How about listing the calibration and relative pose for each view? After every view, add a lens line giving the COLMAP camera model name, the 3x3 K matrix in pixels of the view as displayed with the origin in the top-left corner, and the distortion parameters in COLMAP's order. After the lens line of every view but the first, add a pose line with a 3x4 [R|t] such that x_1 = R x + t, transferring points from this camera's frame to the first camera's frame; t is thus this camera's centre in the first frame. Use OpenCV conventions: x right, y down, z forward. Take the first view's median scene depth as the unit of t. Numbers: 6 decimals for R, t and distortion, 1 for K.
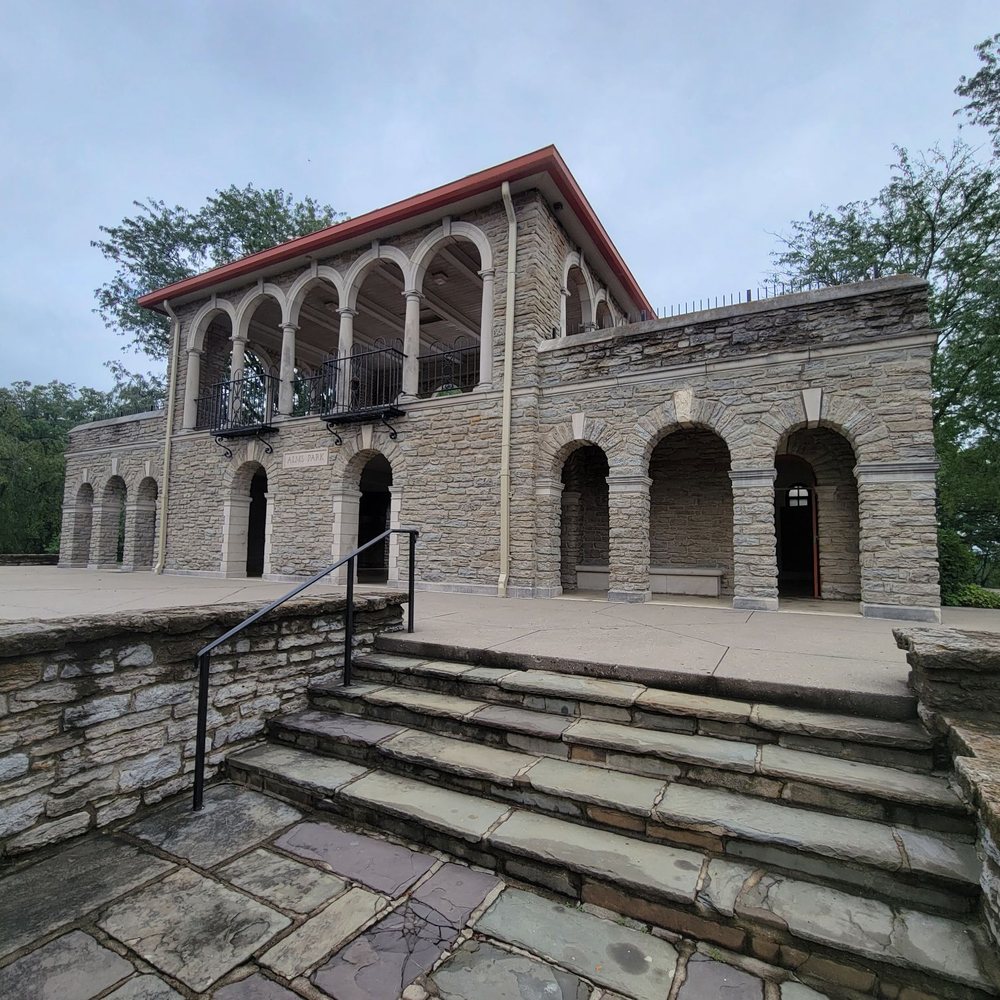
lens RADIAL K [[530.3, 0, 500.0], [0, 530.3, 500.0], [0, 0, 1]] dist [-0.028445, 0.001088]
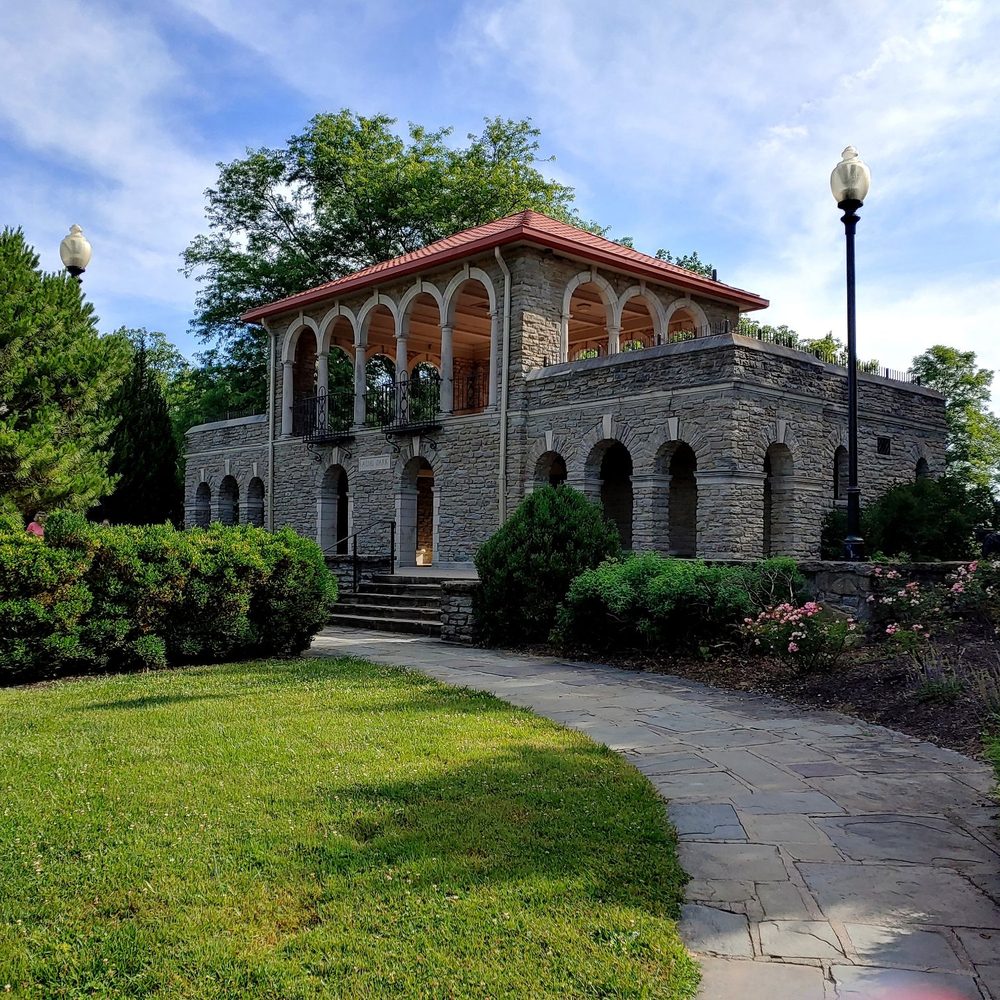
lens RADIAL K [[1040.2, 0, 500.0], [0, 1040.2, 500.0], [0, 0, 1]] dist [0.005336, 0.000684]
pose [[0.942555, -0.021748, -0.333342, 0.719018], [0.034413, 0.998891, 0.032134, -0.064562], [0.332274, -0.041760, 0.942258, -1.188661]]
